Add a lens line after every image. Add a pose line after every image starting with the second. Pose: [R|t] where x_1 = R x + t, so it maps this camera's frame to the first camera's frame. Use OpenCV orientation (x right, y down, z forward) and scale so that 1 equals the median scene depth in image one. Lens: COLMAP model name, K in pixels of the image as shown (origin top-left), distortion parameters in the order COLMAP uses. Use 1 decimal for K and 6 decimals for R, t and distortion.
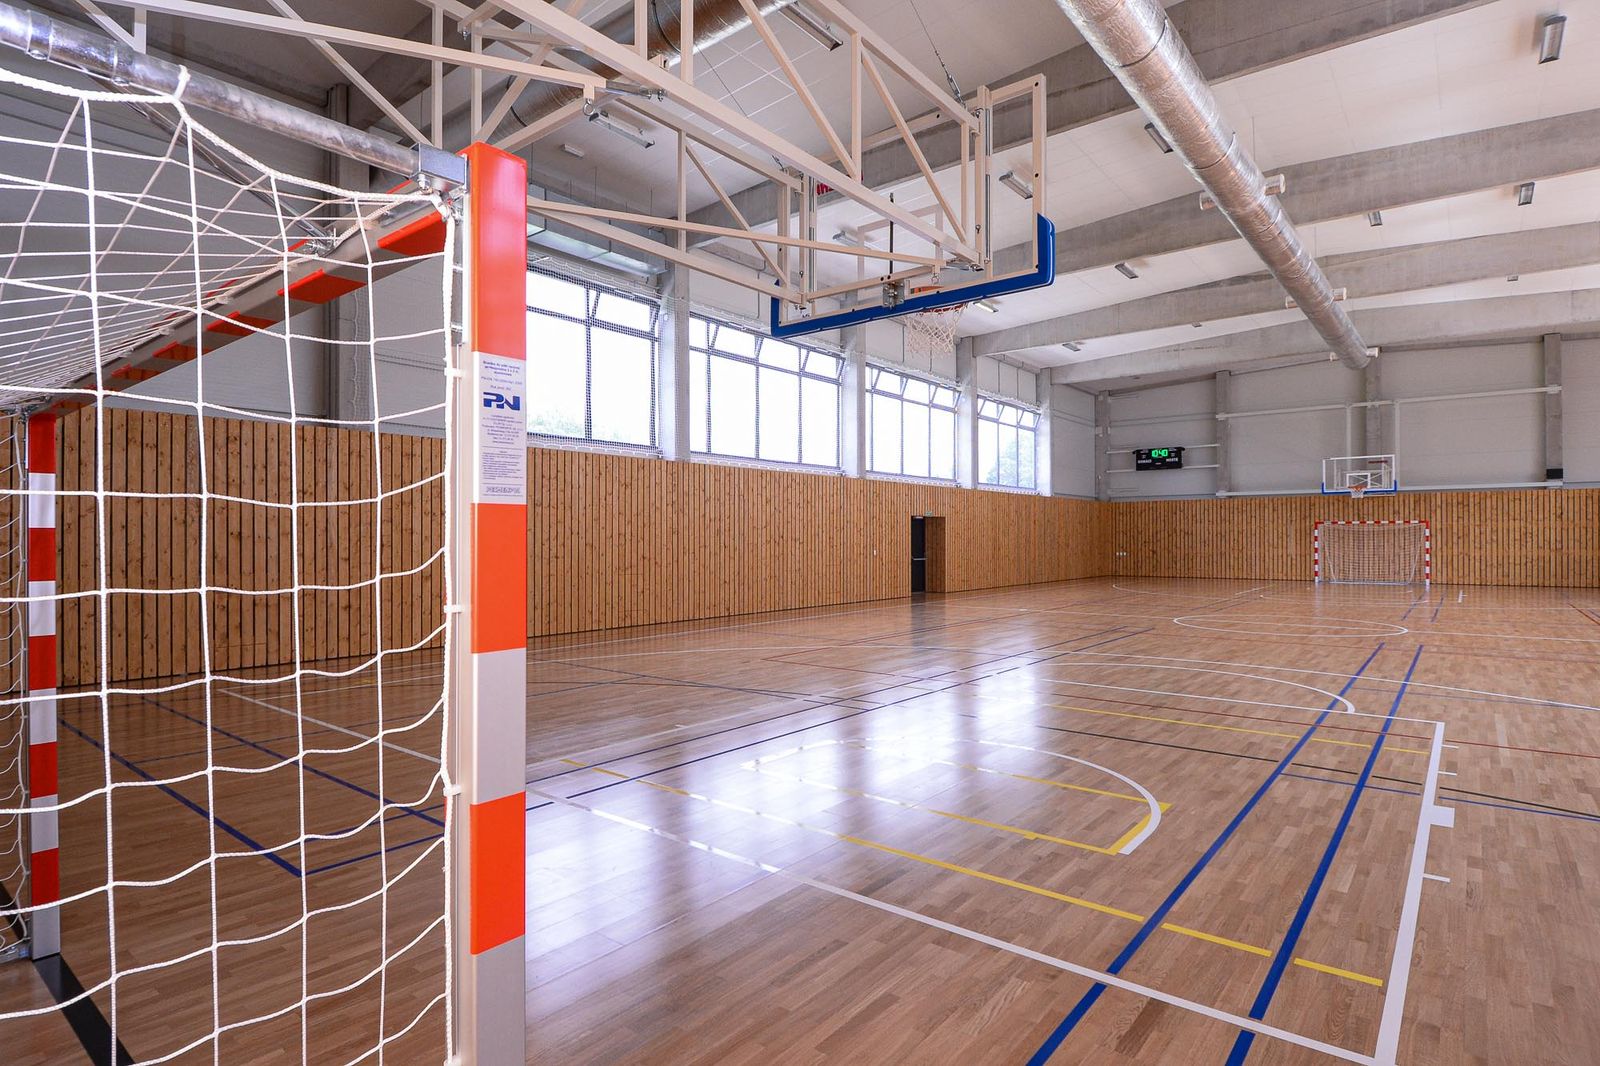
lens RADIAL K [[838.7, 0, 800.4], [0, 838.7, 538.4], [0, 0, 1]] dist [-0.007830, -0.004432]
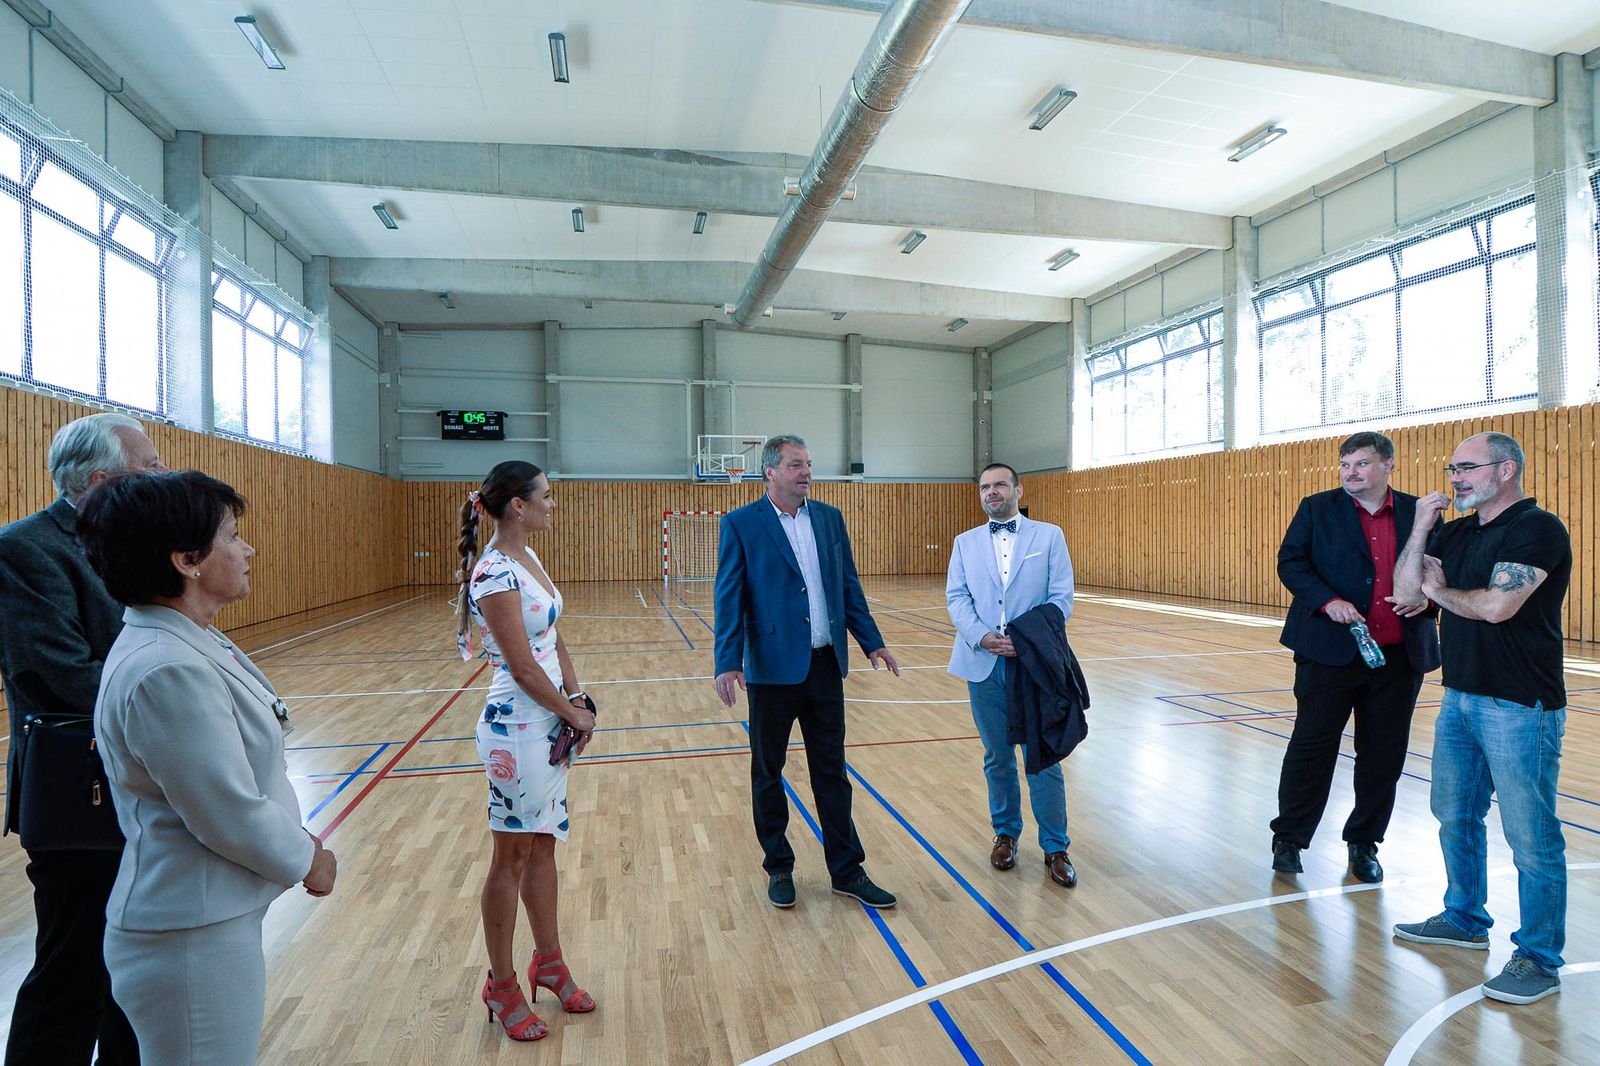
lens RADIAL K [[838.7, 0, 803.3], [0, 838.7, 544.0], [0, 0, 1]] dist [-0.007830, -0.004432]
pose [[0.616864, -0.015127, 0.786924, 0.024691], [0.008573, 0.999885, 0.012500, 0.003627], [-0.787023, -0.000965, 0.616923, 0.334198]]
